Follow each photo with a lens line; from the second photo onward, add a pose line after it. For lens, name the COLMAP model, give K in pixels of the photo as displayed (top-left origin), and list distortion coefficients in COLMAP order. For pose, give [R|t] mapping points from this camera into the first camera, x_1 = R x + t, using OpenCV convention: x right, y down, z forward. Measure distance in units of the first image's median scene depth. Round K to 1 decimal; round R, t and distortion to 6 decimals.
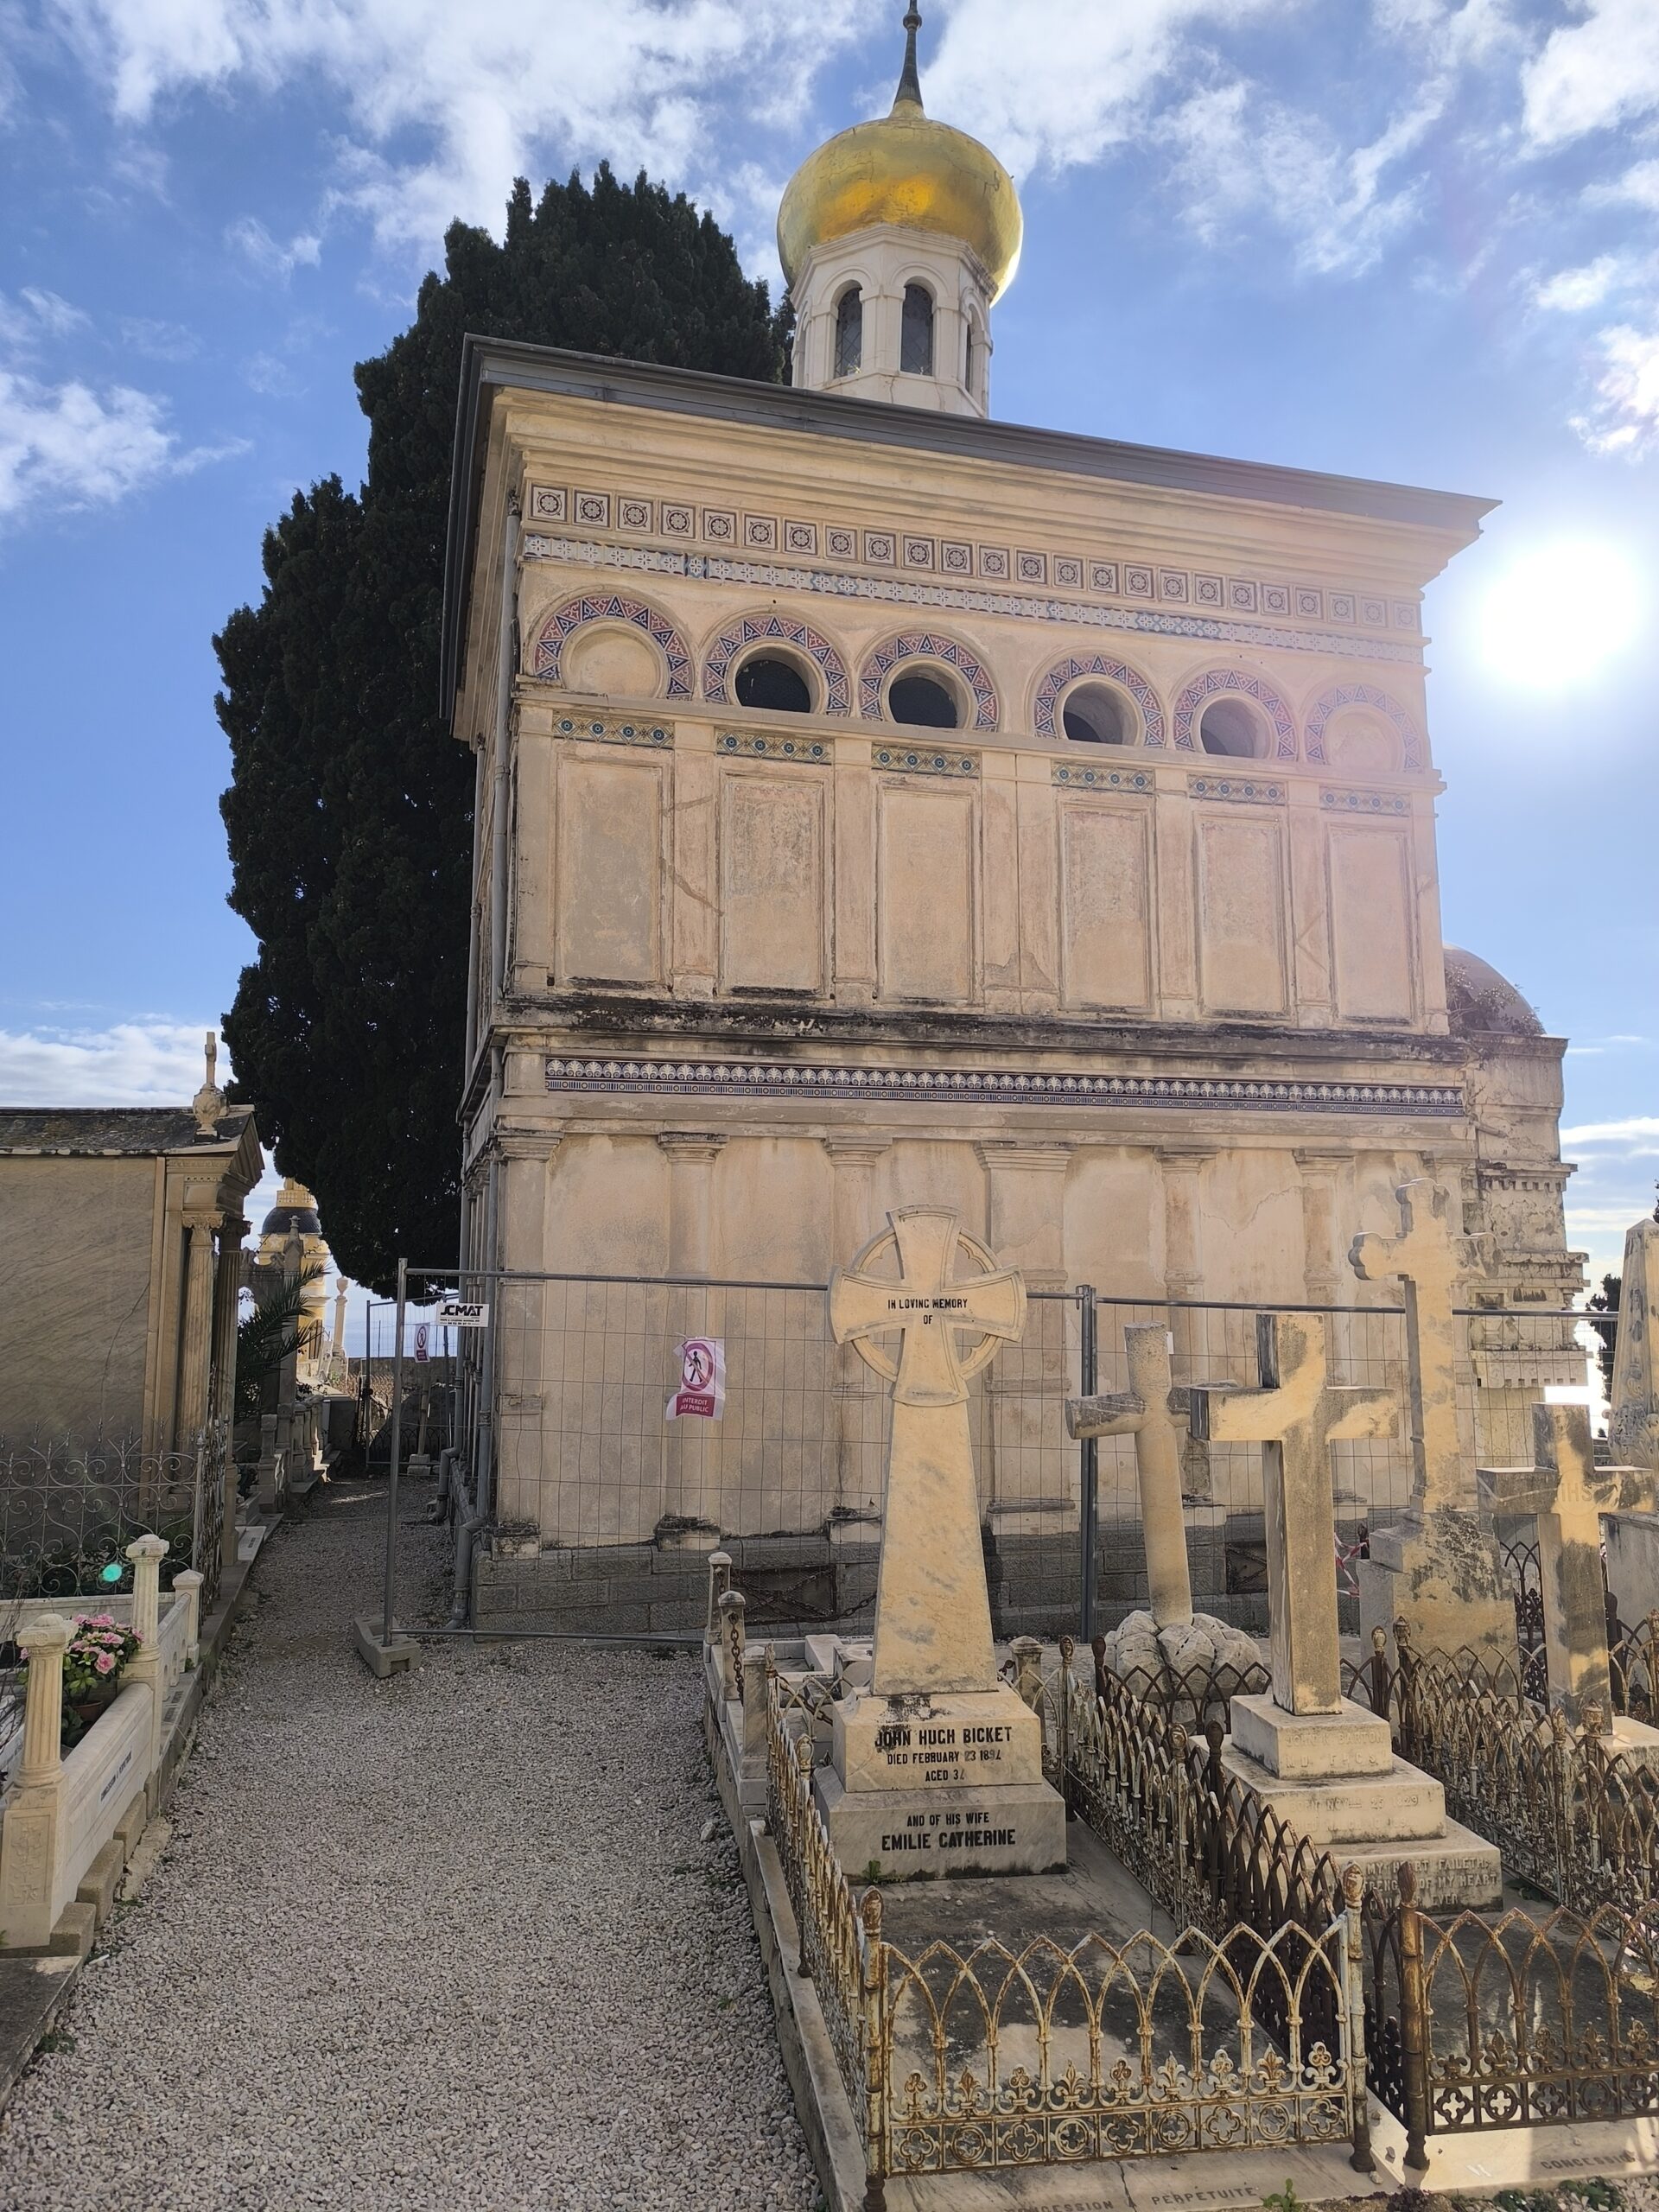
lens RADIAL K [[1528.6, 0, 829.5], [0, 1528.6, 1106.0], [0, 0, 1]] dist [0.042400, 0.002881]
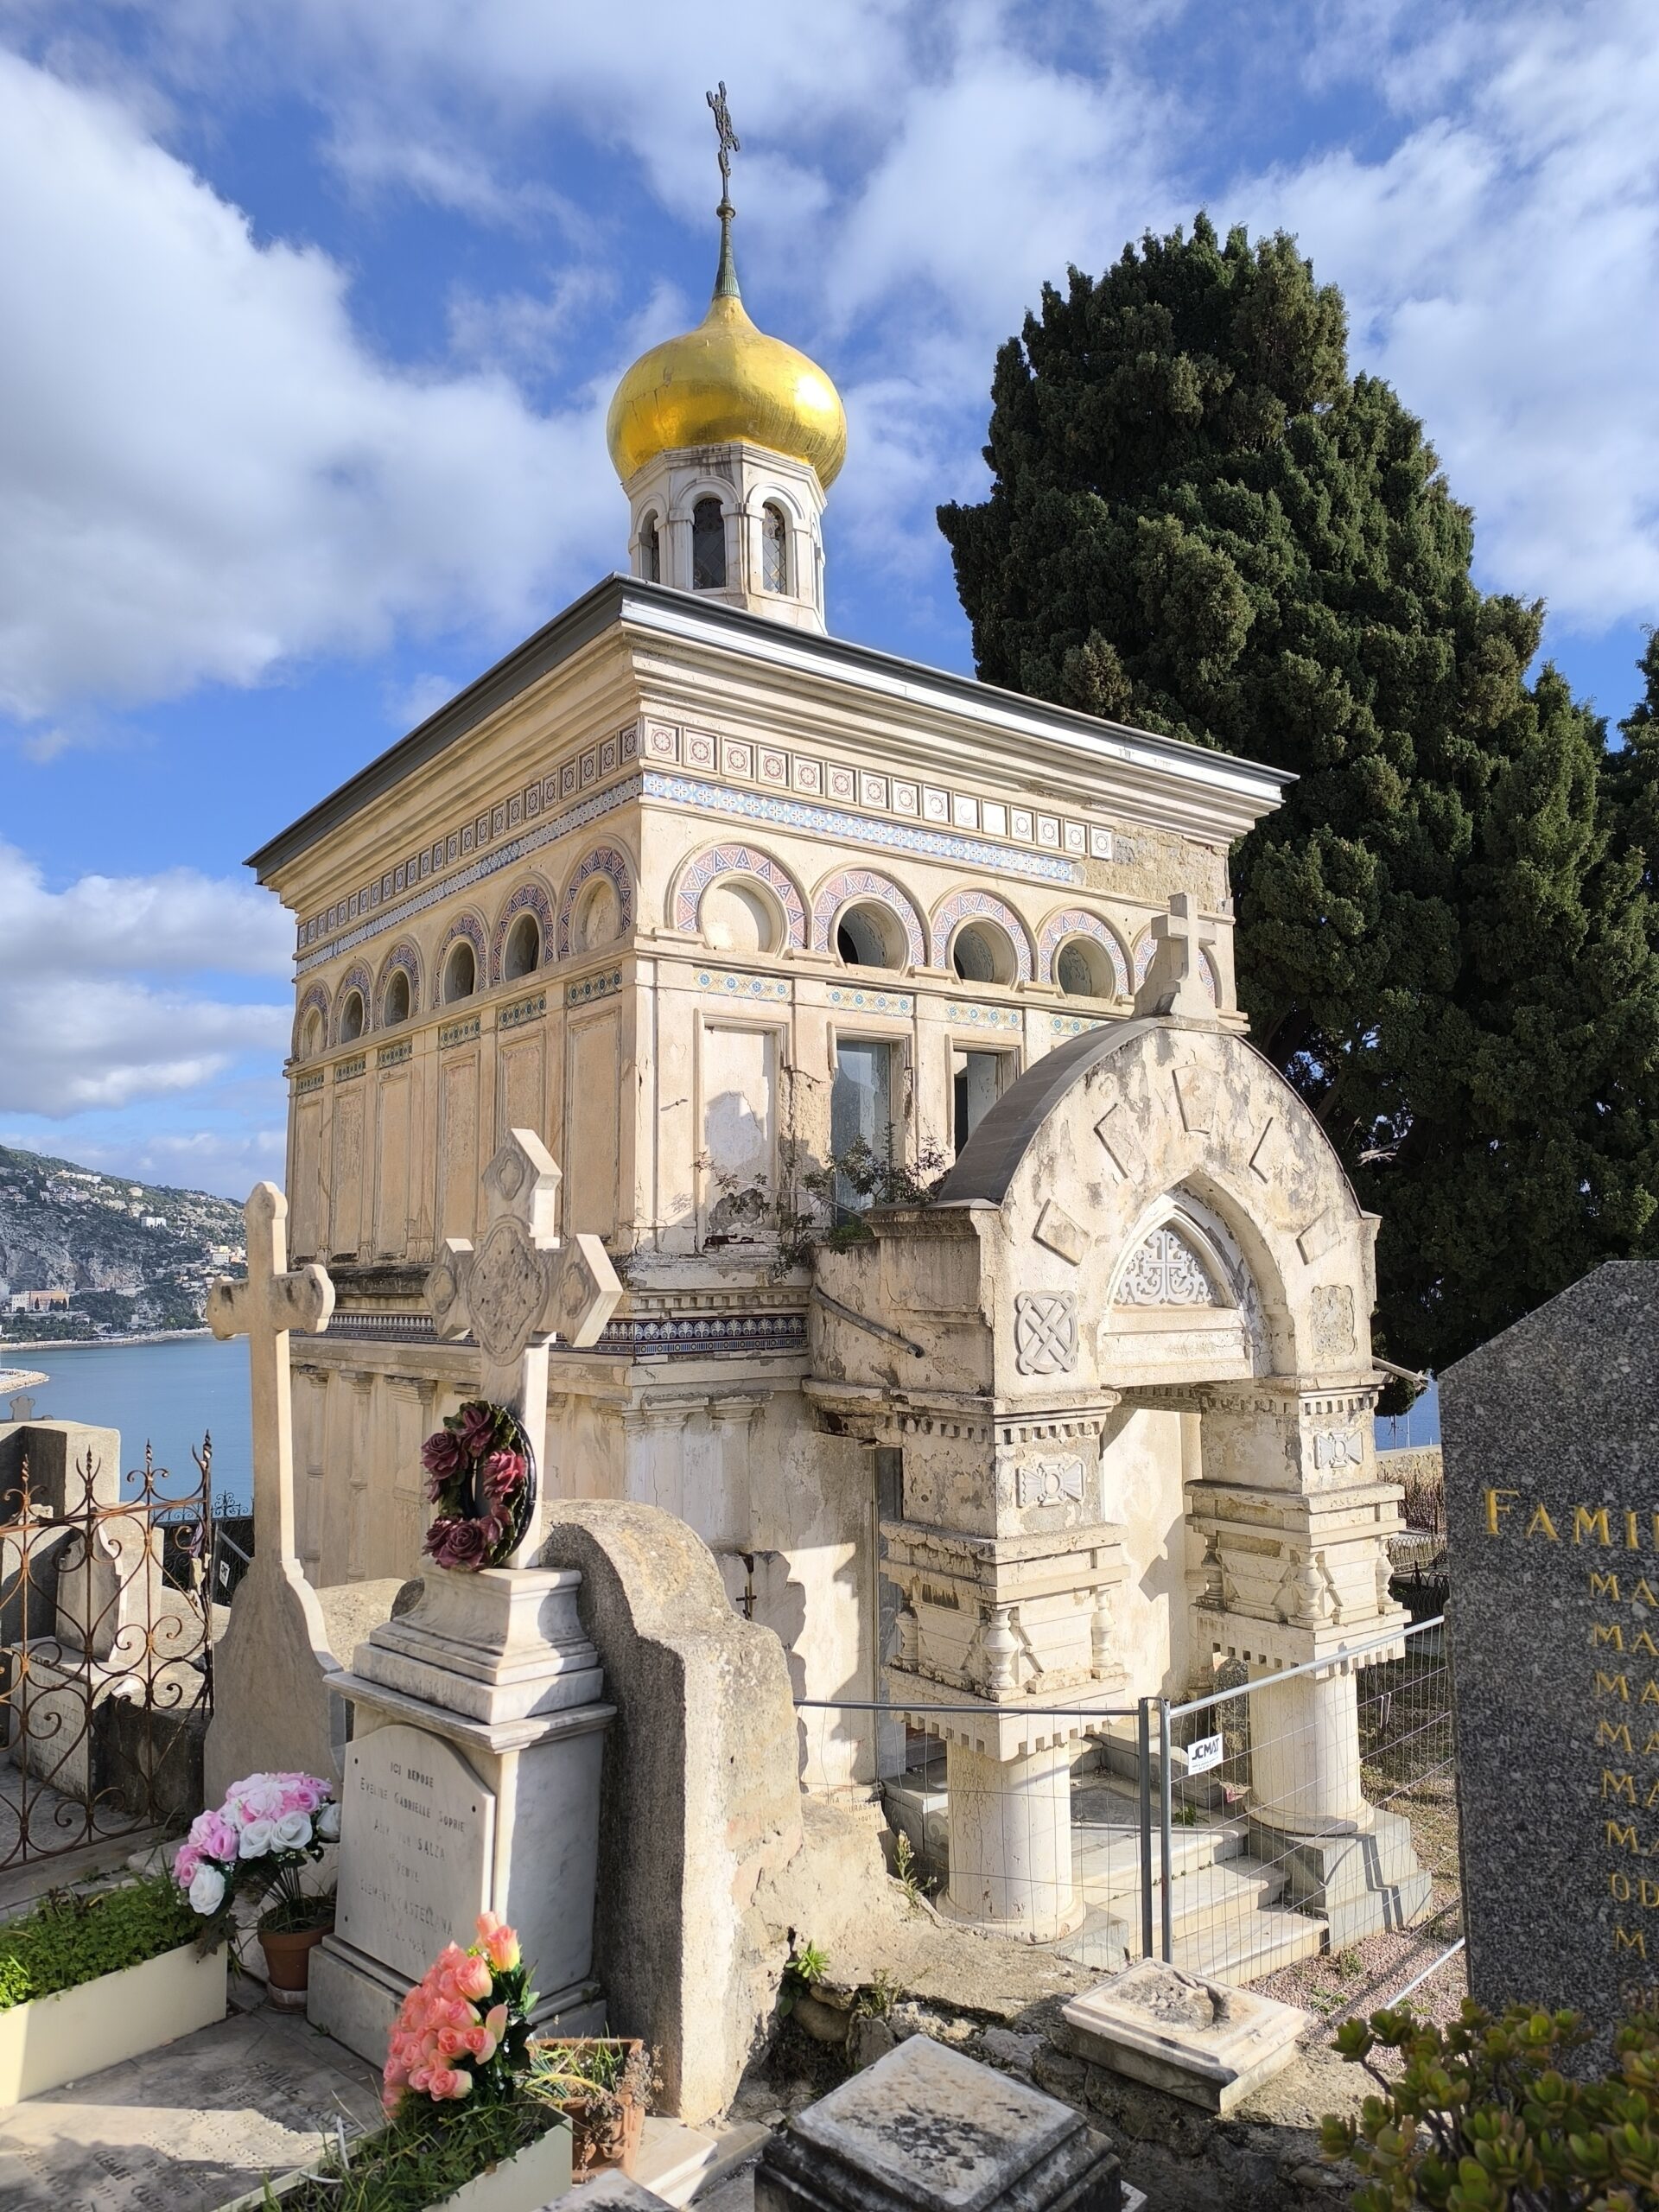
lens RADIAL K [[1528.6, 0, 829.5], [0, 1528.6, 1106.0], [0, 0, 1]] dist [0.042400, 0.002881]
pose [[0.352125, -0.103889, -0.930170, 1.131030], [0.126796, 0.989954, -0.062566, -0.056359], [0.927325, -0.095911, 0.361760, 0.760164]]
